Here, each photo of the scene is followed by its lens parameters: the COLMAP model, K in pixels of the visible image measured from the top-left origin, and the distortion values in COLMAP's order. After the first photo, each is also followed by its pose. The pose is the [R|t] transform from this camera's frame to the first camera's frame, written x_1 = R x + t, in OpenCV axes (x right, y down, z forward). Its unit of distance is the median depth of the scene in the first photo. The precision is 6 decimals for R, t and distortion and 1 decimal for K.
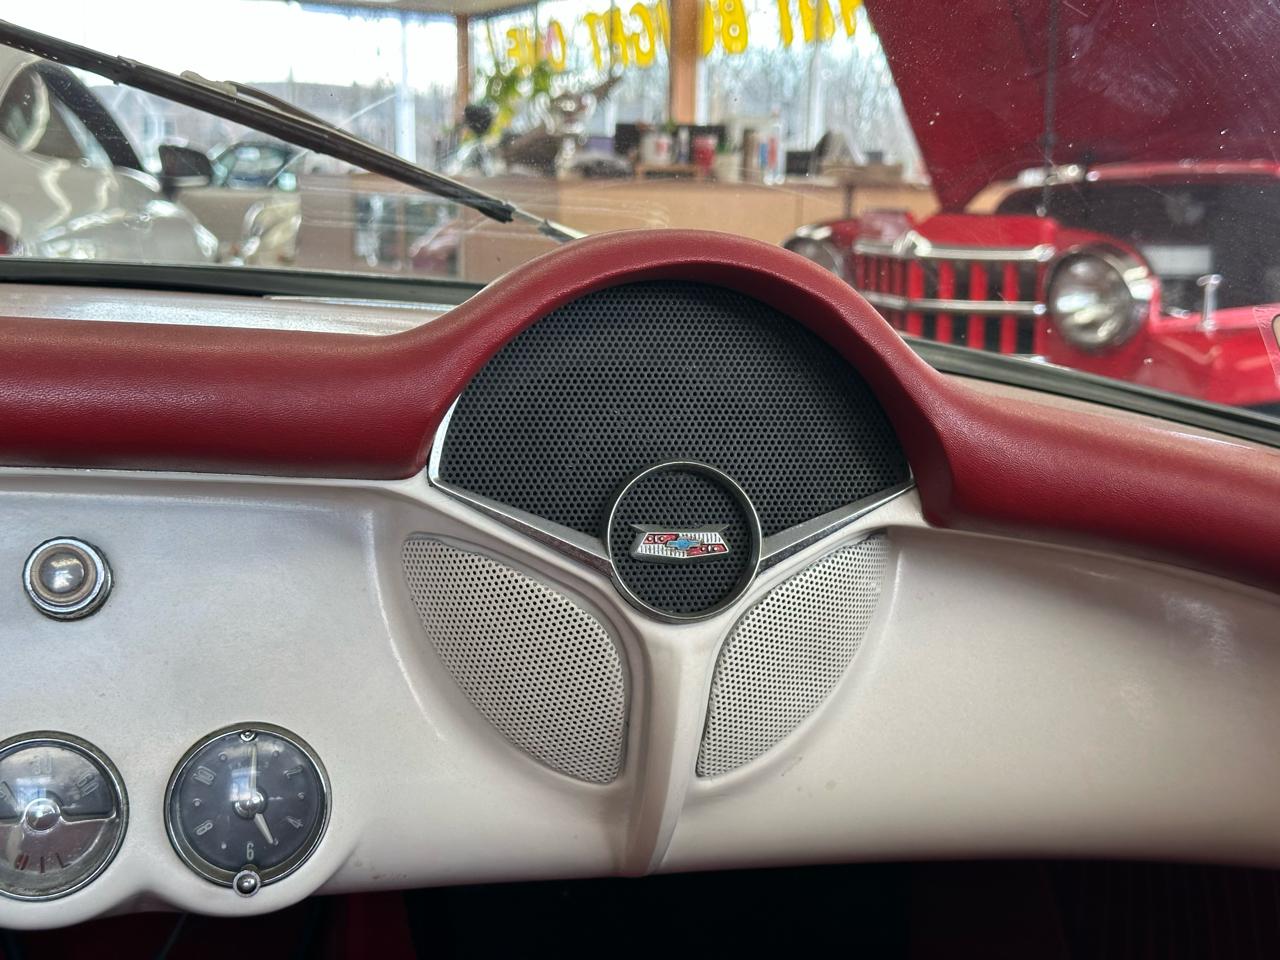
lens RADIAL K [[1822.7, 0, 631.4], [0, 1822.7, 479.4], [0, 0, 1]] dist [0.212422, -0.493674]
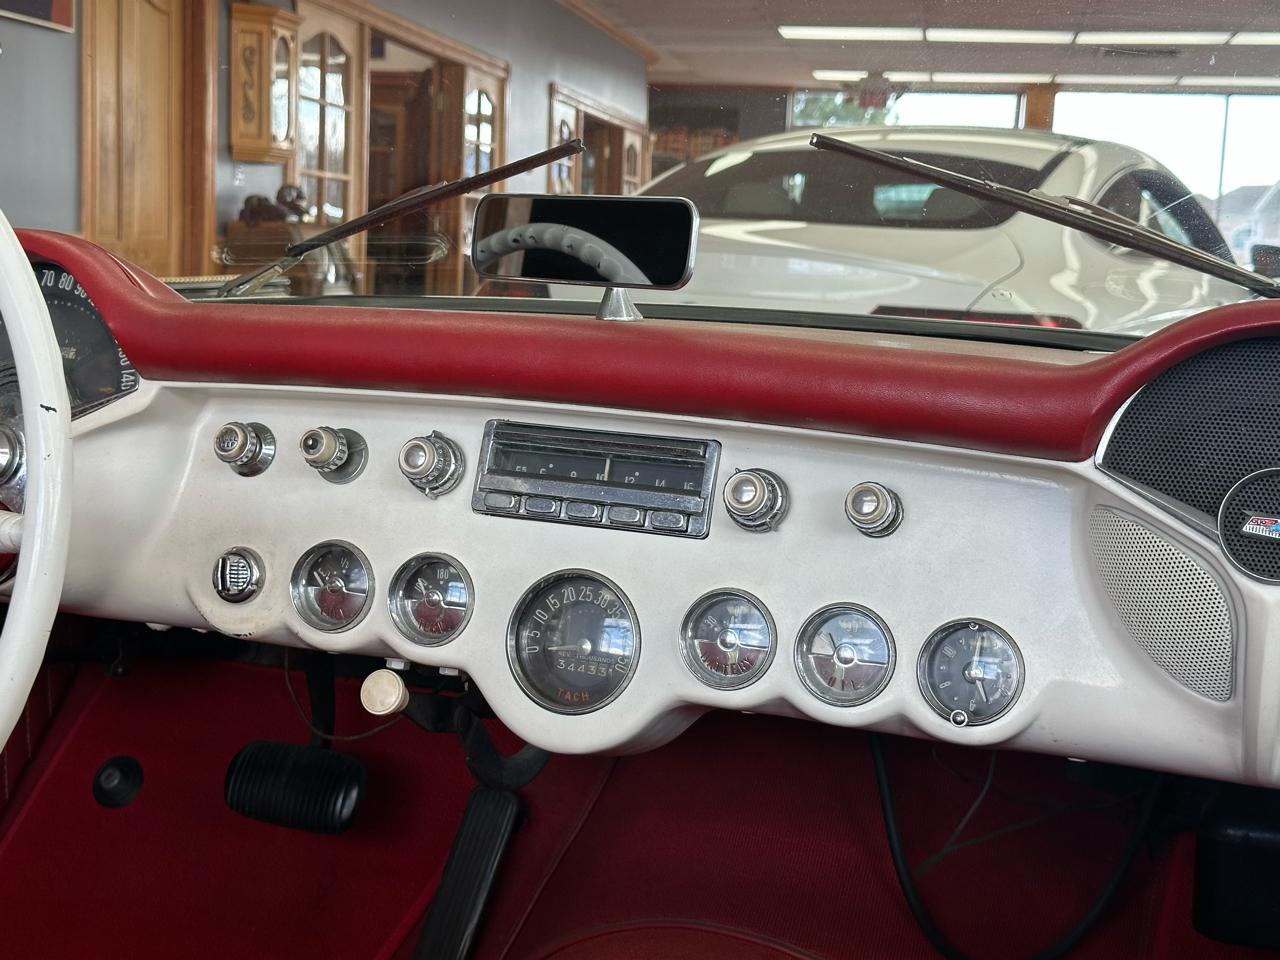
lens RADIAL K [[1822.7, 0, 631.4], [0, 1822.7, 479.4], [0, 0, 1]] dist [0.212422, -0.493674]
pose [[0.818114, 0.081778, -0.569211, 0.417924], [-0.111547, 0.993604, -0.017574, 0.077815], [0.564133, 0.077872, 0.822003, -0.418117]]
